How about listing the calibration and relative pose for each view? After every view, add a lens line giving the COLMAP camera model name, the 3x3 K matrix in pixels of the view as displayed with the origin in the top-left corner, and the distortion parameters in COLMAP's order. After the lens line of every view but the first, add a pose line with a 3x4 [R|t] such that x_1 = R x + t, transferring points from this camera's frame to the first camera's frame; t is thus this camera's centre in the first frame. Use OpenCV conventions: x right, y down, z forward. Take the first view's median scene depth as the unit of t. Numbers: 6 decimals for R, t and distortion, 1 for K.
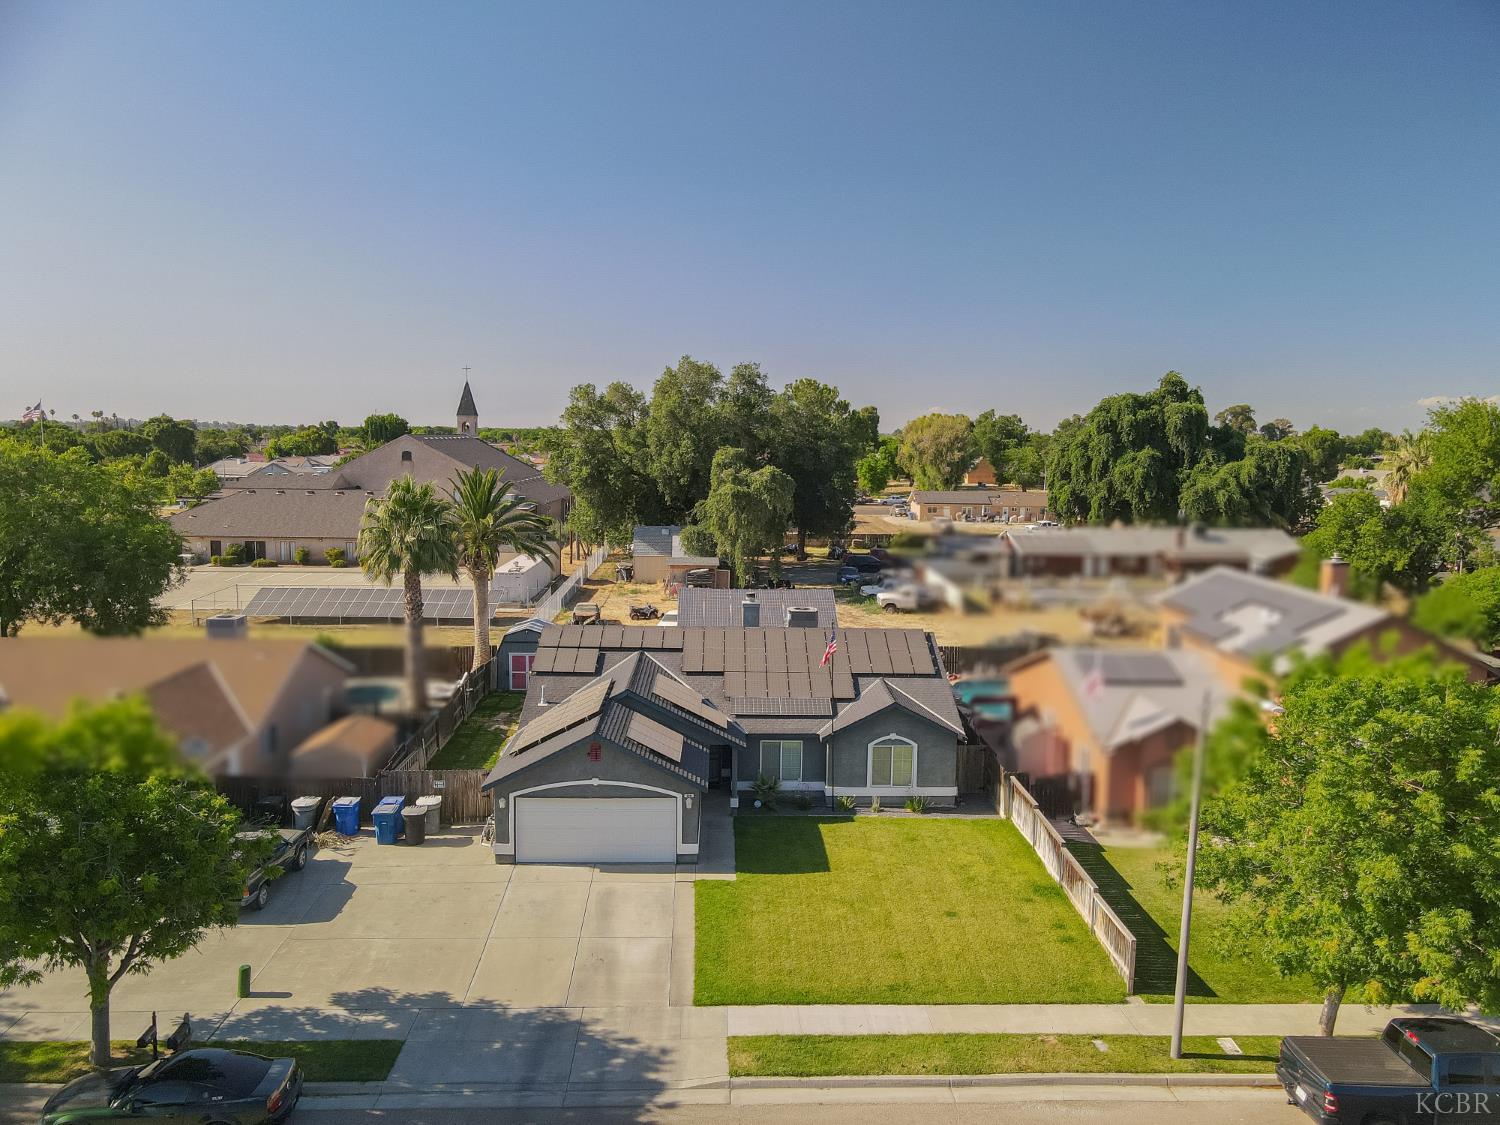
lens RADIAL K [[1104.9, 0, 752.3], [0, 1104.9, 552.4], [0, 0, 1]] dist [0.003892, 0.015997]
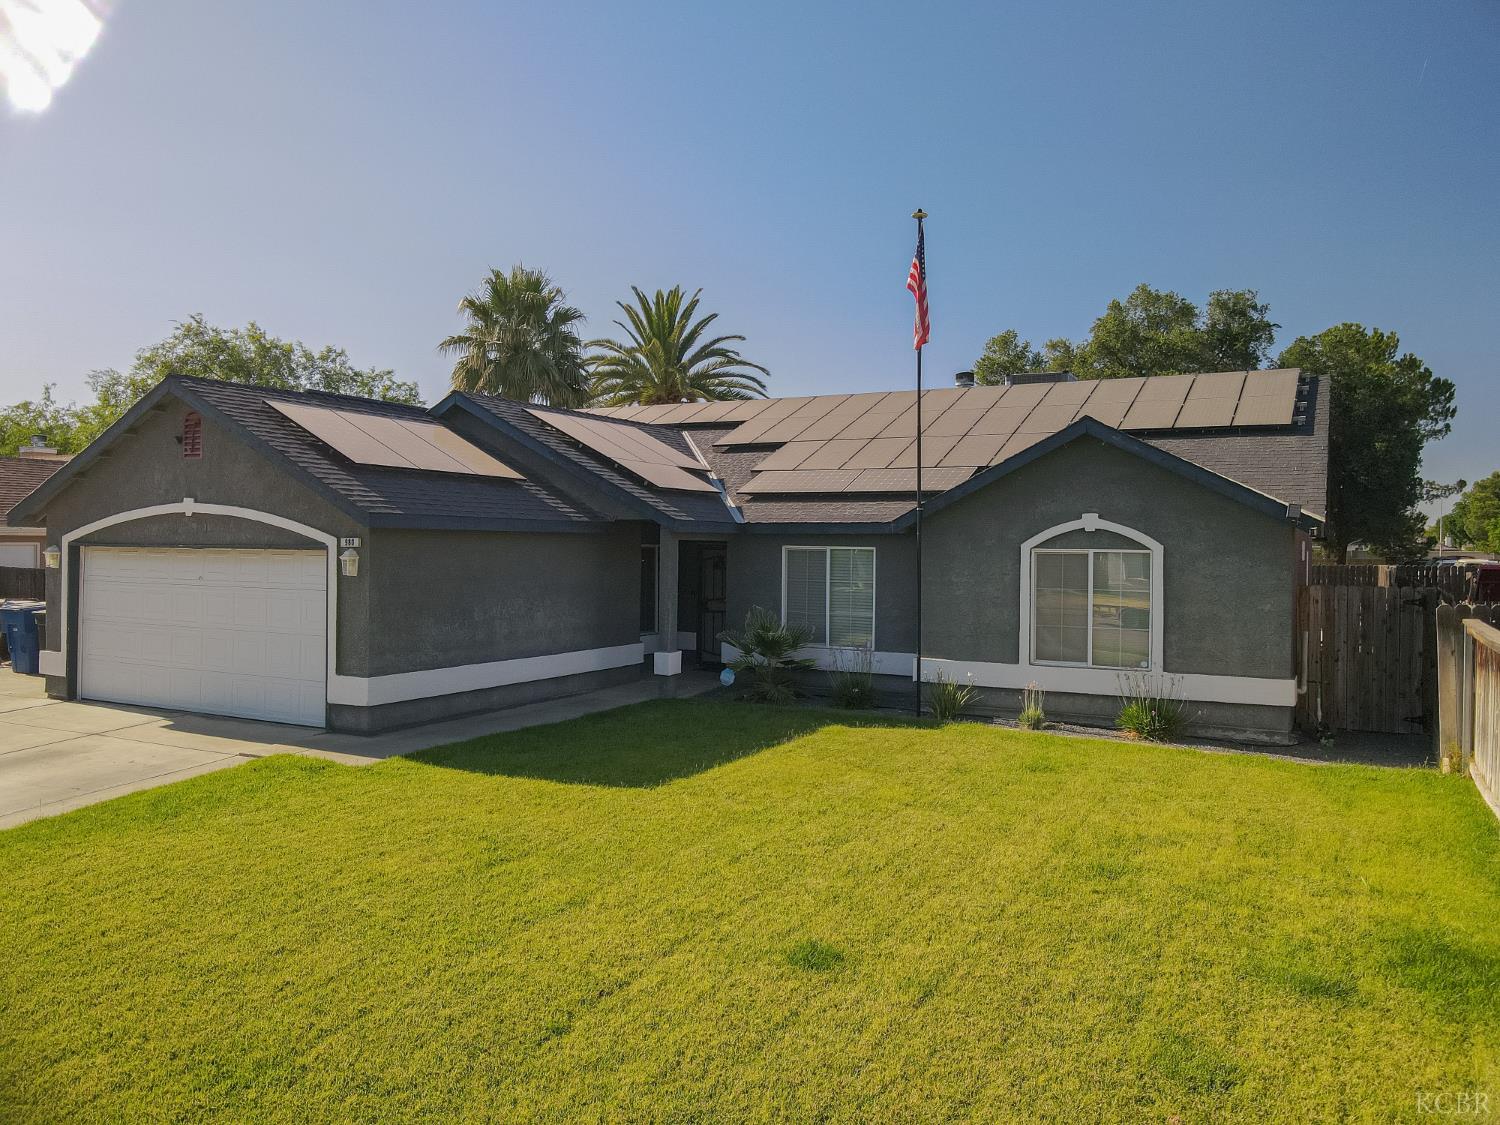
lens RADIAL K [[1104.9, 0, 752.3], [0, 1104.9, 552.4], [0, 0, 1]] dist [0.003892, 0.015997]
pose [[0.869138, -0.000050, -0.494570, 0.214745], [-0.051599, 0.994533, -0.090778, 0.220100], [0.491871, 0.104418, 0.864384, 0.656466]]
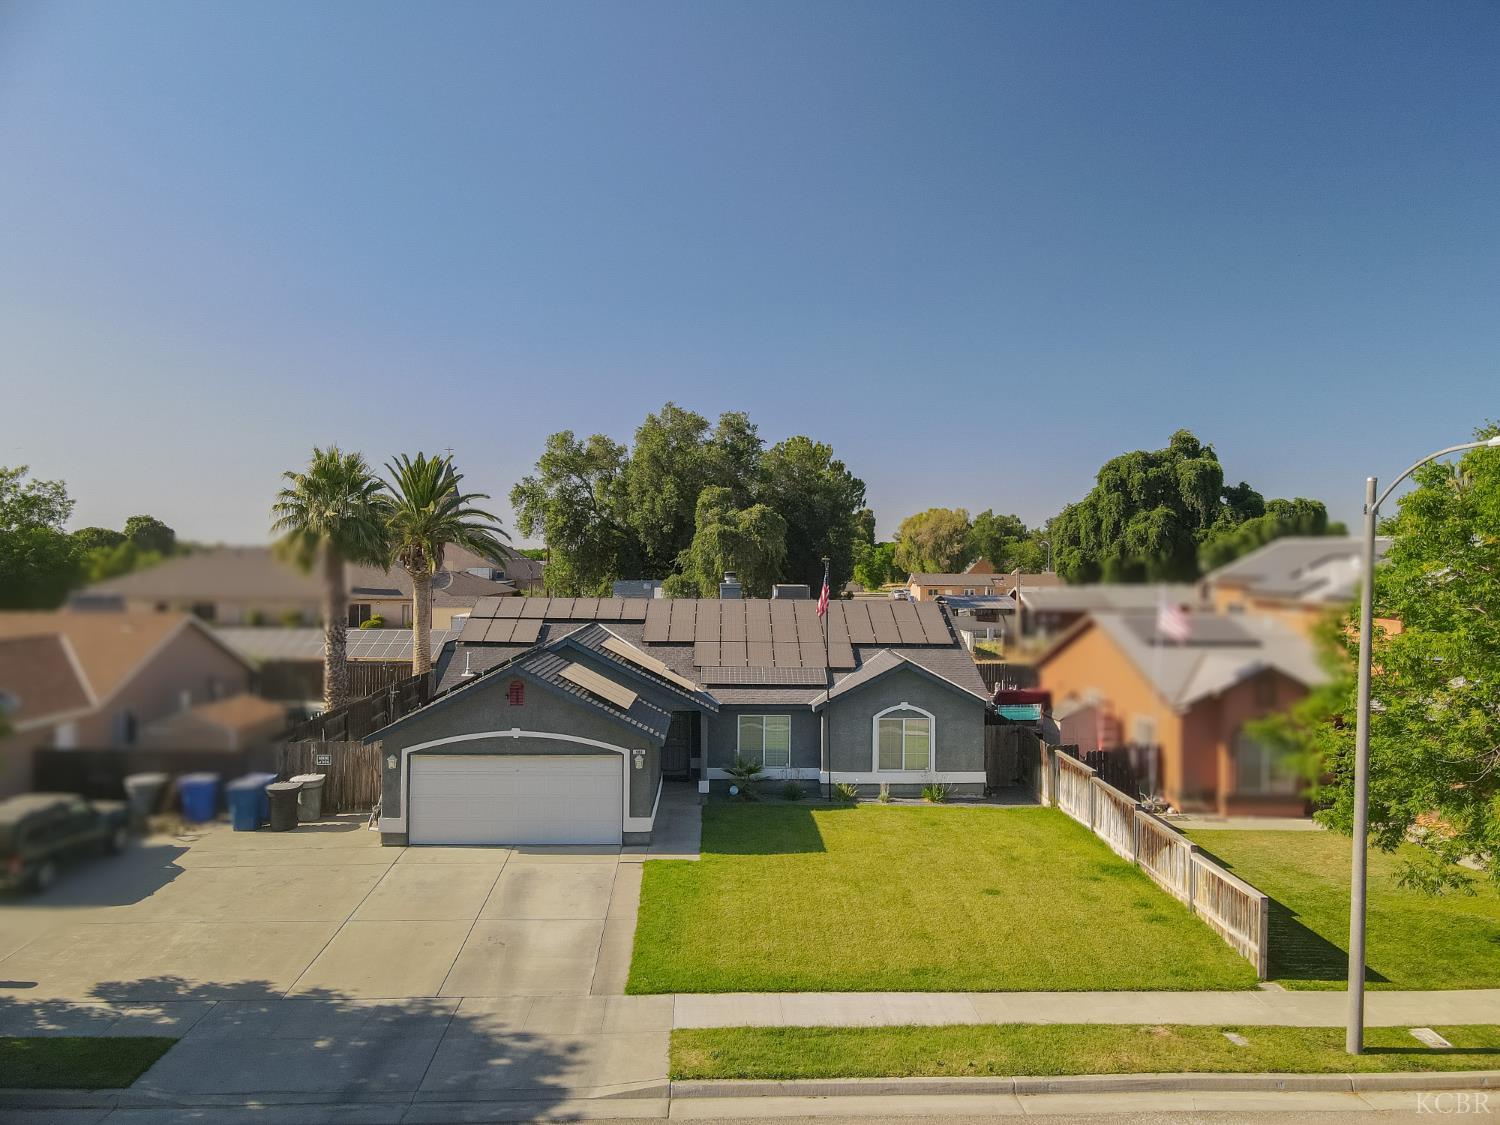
lens RADIAL K [[1104.9, 0, 752.3], [0, 1104.9, 552.4], [0, 0, 1]] dist [0.003892, 0.015997]
pose [[0.999981, -0.005361, 0.002980, 0.016572], [0.005663, 0.993612, -0.112710, 0.149634], [-0.002356, 0.112725, 0.993623, 0.202814]]
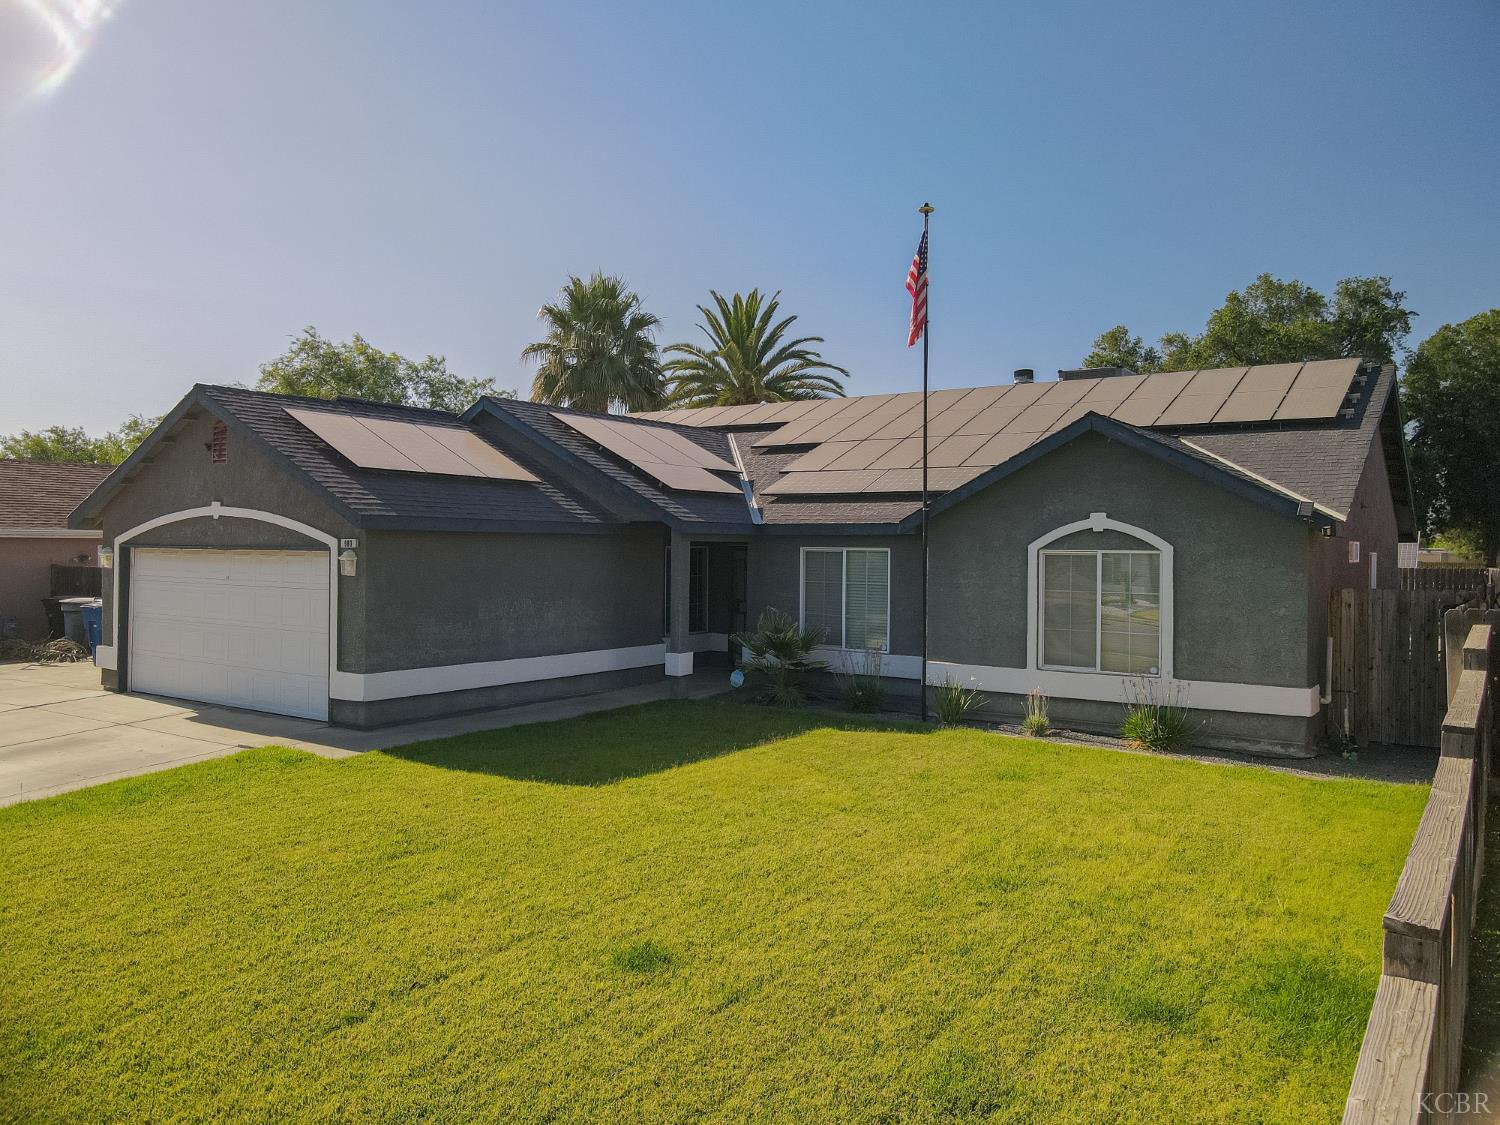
lens RADIAL K [[1104.9, 0, 752.3], [0, 1104.9, 552.4], [0, 0, 1]] dist [0.003892, 0.015997]
pose [[0.808338, -0.001460, -0.588717, 0.249330], [-0.061648, 0.994289, -0.087112, 0.218244], [0.585483, 0.106710, 0.803631, 0.680478]]
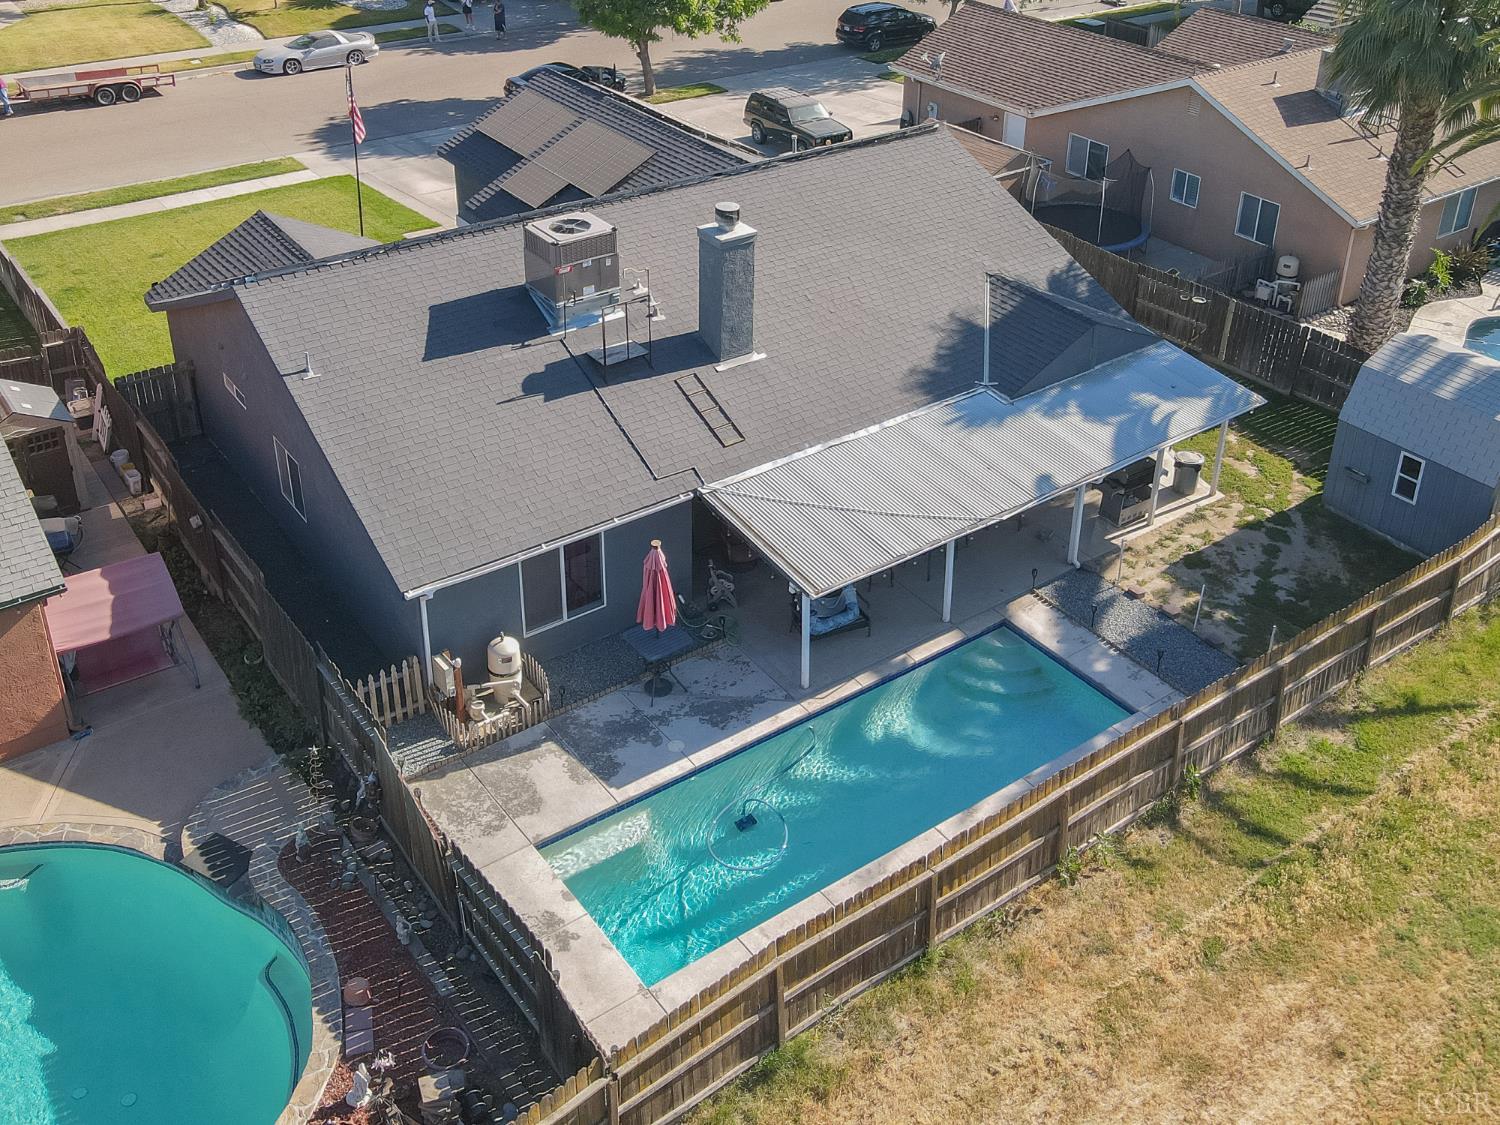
lens RADIAL K [[1466.4, 0, 752.3], [0, 1466.4, 367.9], [0, 0, 1]] dist [-0.007239, 0.041506]
pose [[-0.826194, 0.226844, -0.515698, 0.346499], [-0.086561, 0.853376, 0.514058, -0.232915], [0.556696, 0.469351, -0.685419, 1.773909]]
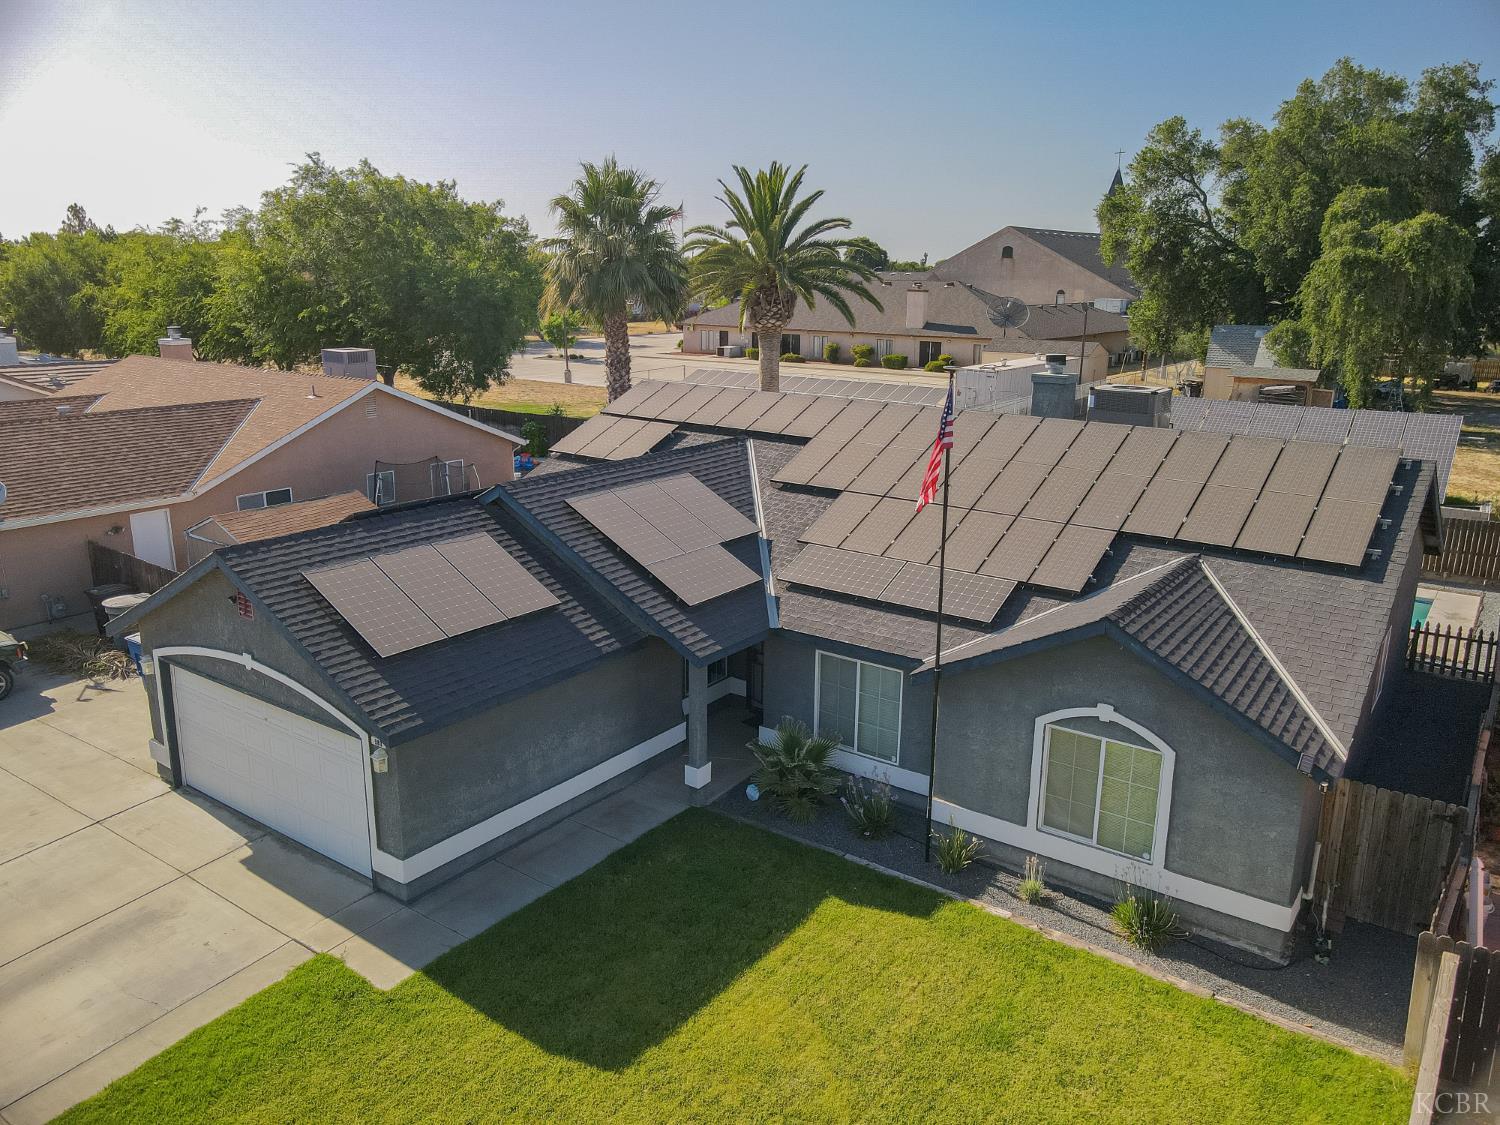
lens RADIAL K [[1104.9, 0, 752.3], [0, 1104.9, 552.4], [0, 0, 1]] dist [0.003892, 0.015997]
pose [[0.793320, 0.146426, -0.590934, 0.244873], [-0.064862, 0.985449, 0.157106, 0.070230], [0.605340, -0.086306, 0.791274, 0.677650]]
